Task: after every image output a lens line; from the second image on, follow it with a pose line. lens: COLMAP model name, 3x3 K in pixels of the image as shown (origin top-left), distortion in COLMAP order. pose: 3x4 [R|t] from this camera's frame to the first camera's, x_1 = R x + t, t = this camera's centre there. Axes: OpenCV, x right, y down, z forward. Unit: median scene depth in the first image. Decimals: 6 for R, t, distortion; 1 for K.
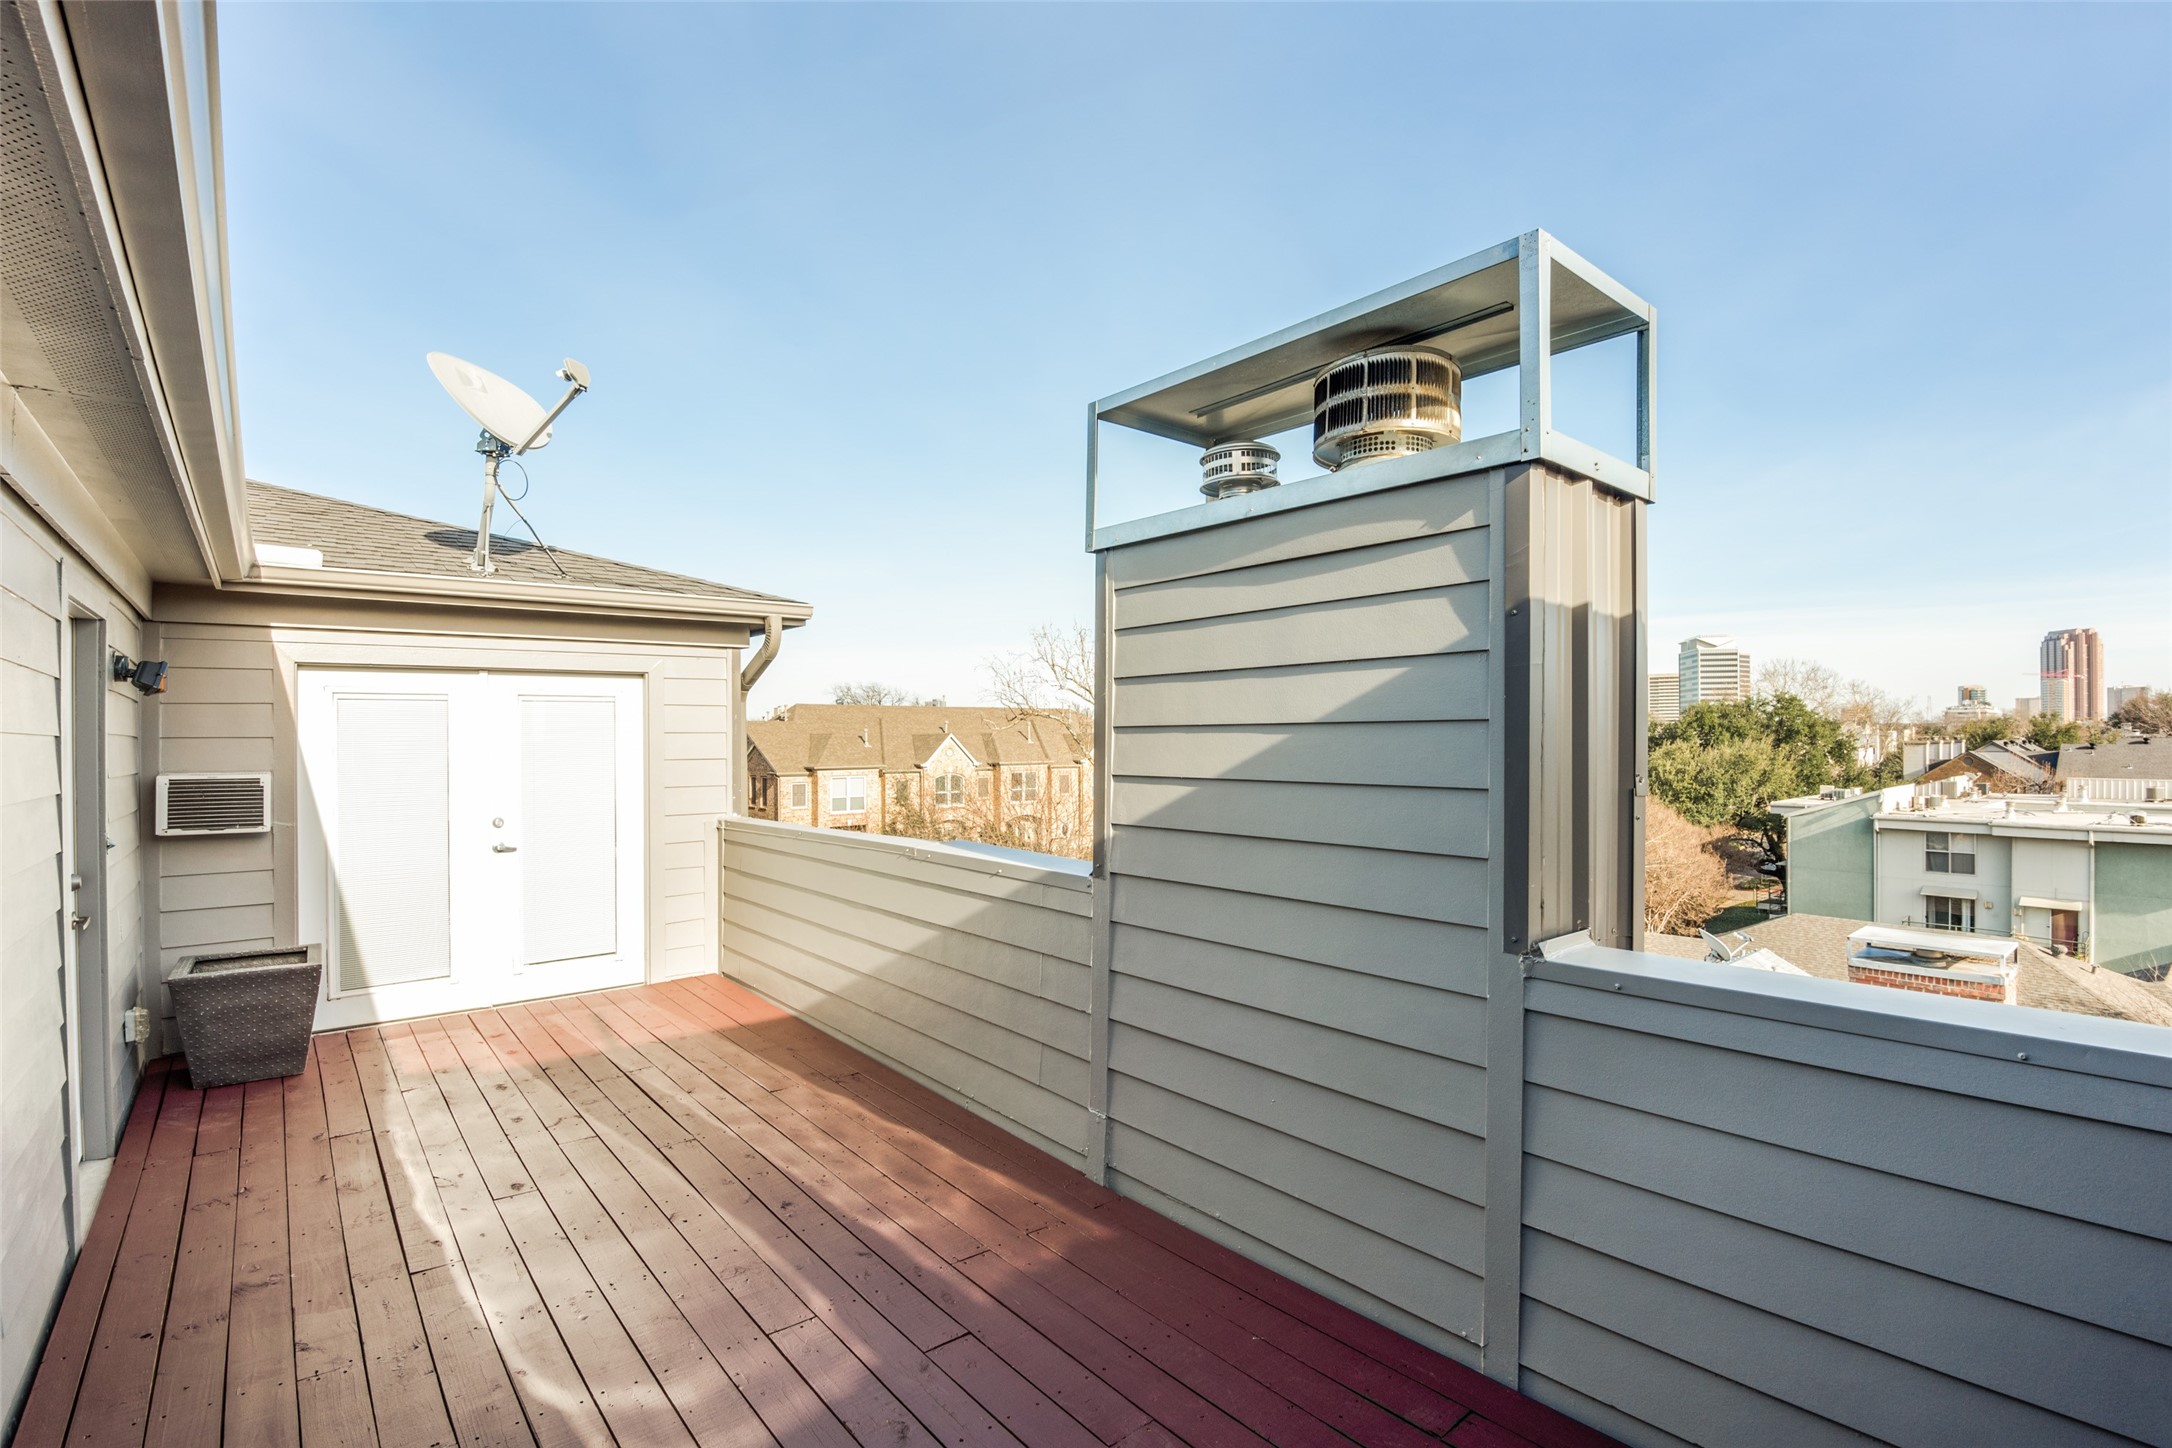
lens RADIAL K [[992.5, 0, 1083.3], [0, 992.5, 735.5], [0, 0, 1]] dist [-0.000639, -0.020273]
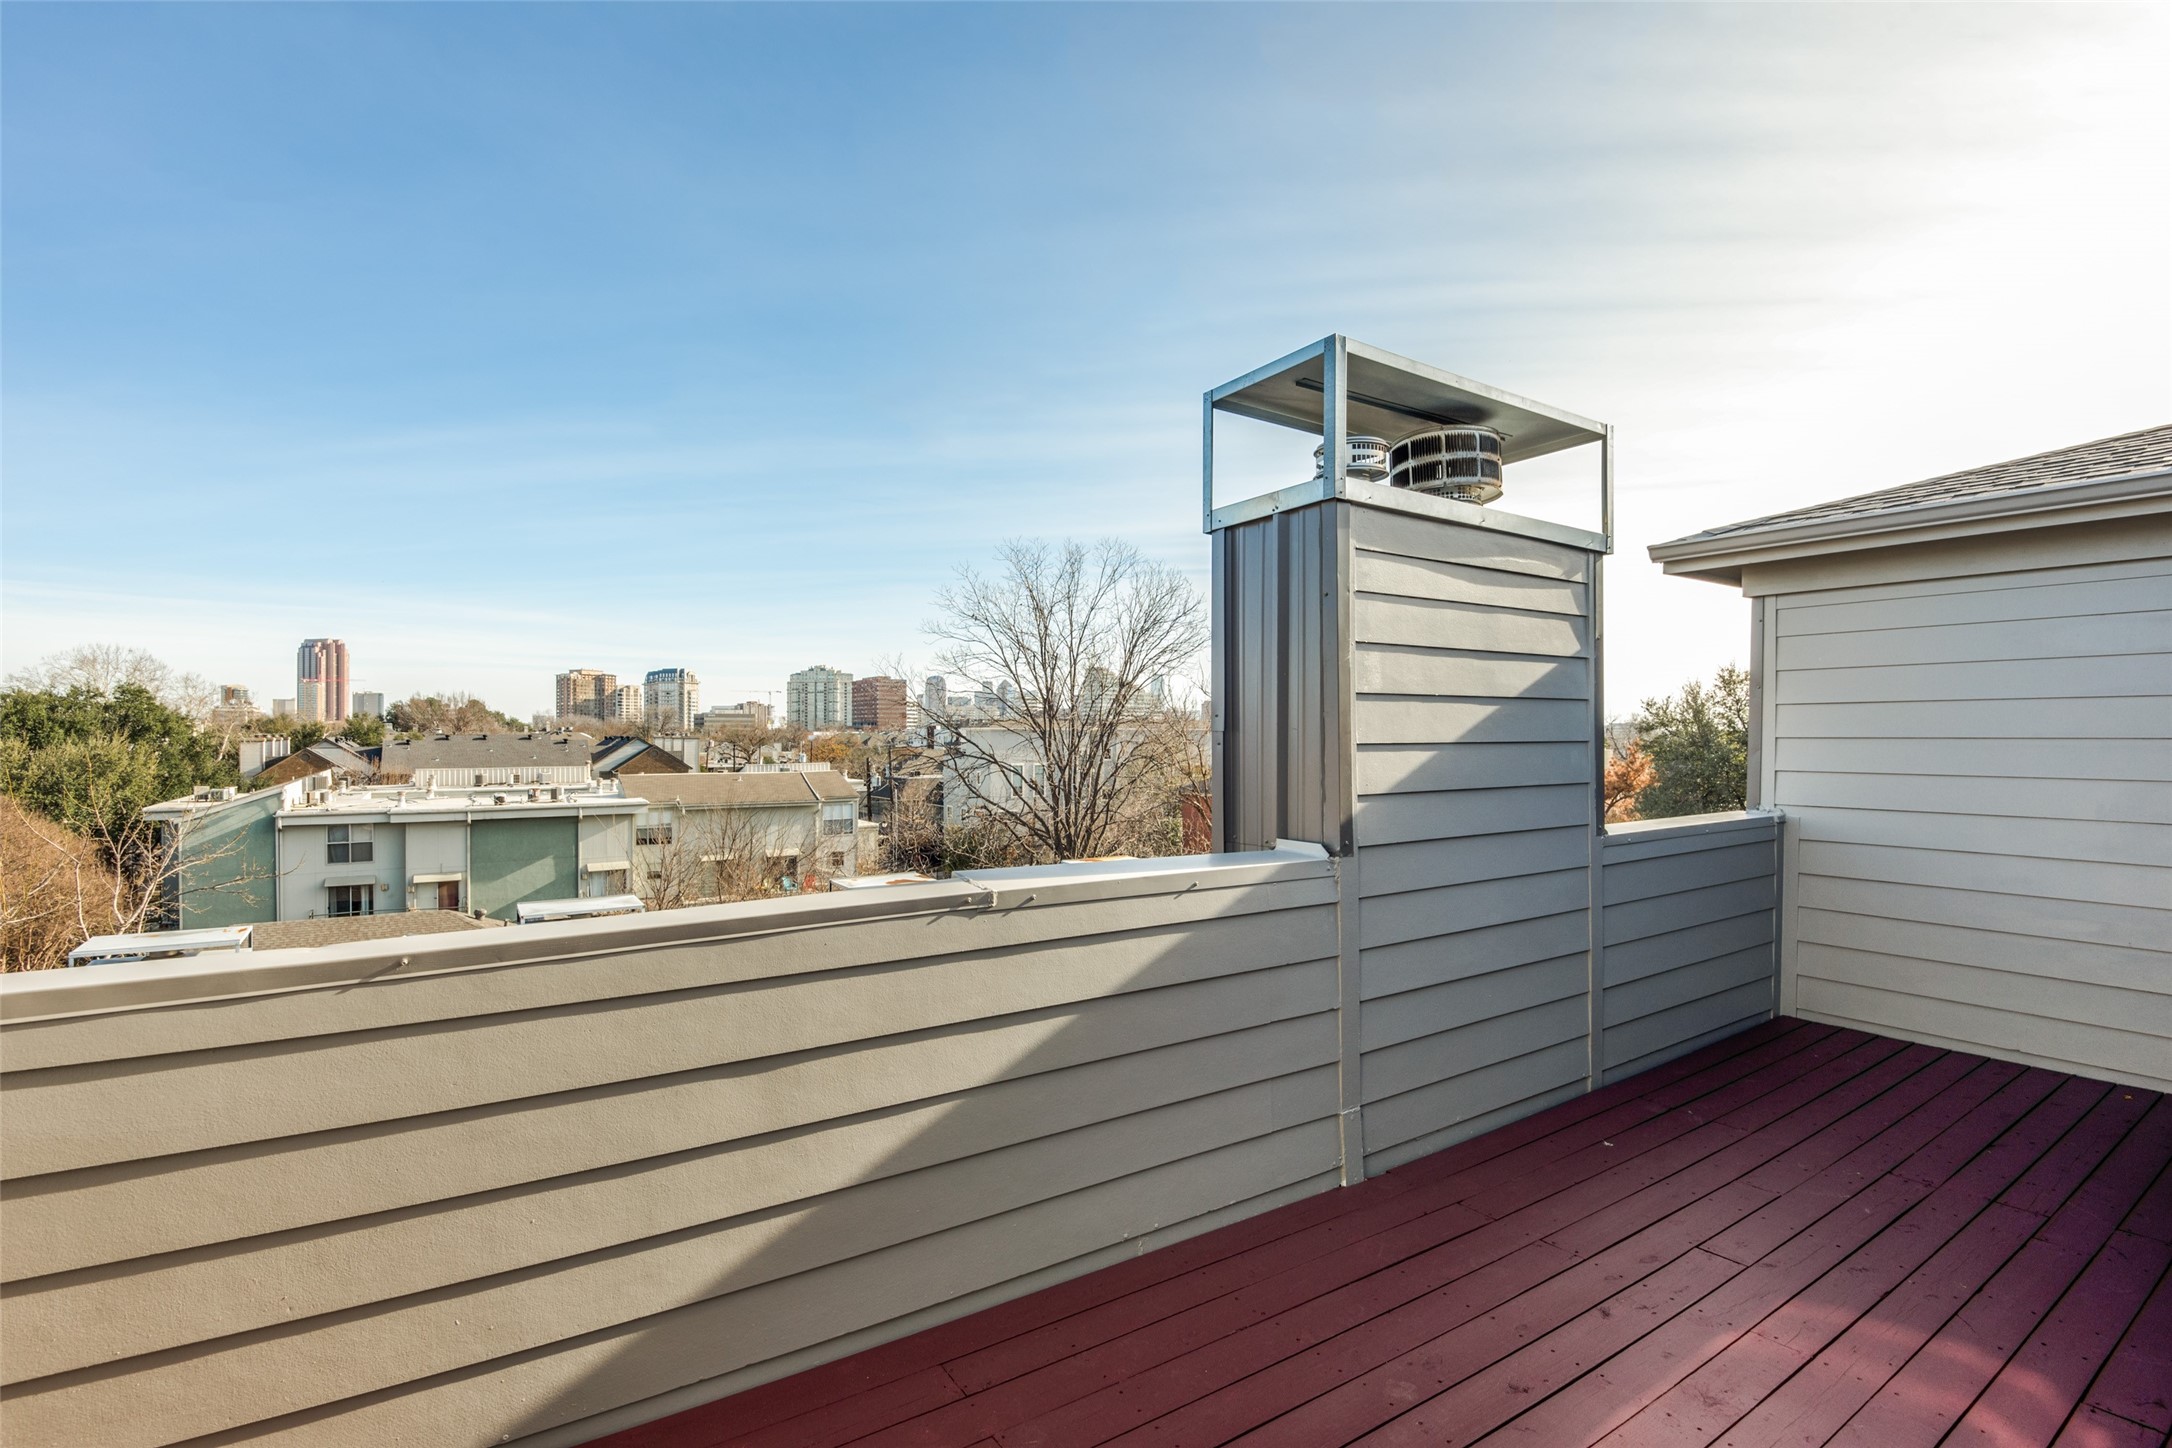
lens RADIAL K [[992.5, 0, 1083.3], [0, 992.5, 735.5], [0, 0, 1]] dist [-0.000639, -0.020273]
pose [[0.115024, -0.000215, 0.993363, -0.074367], [-0.001071, 0.999999, 0.000341, 0.002490], [-0.993362, -0.001103, 0.115023, 0.090938]]
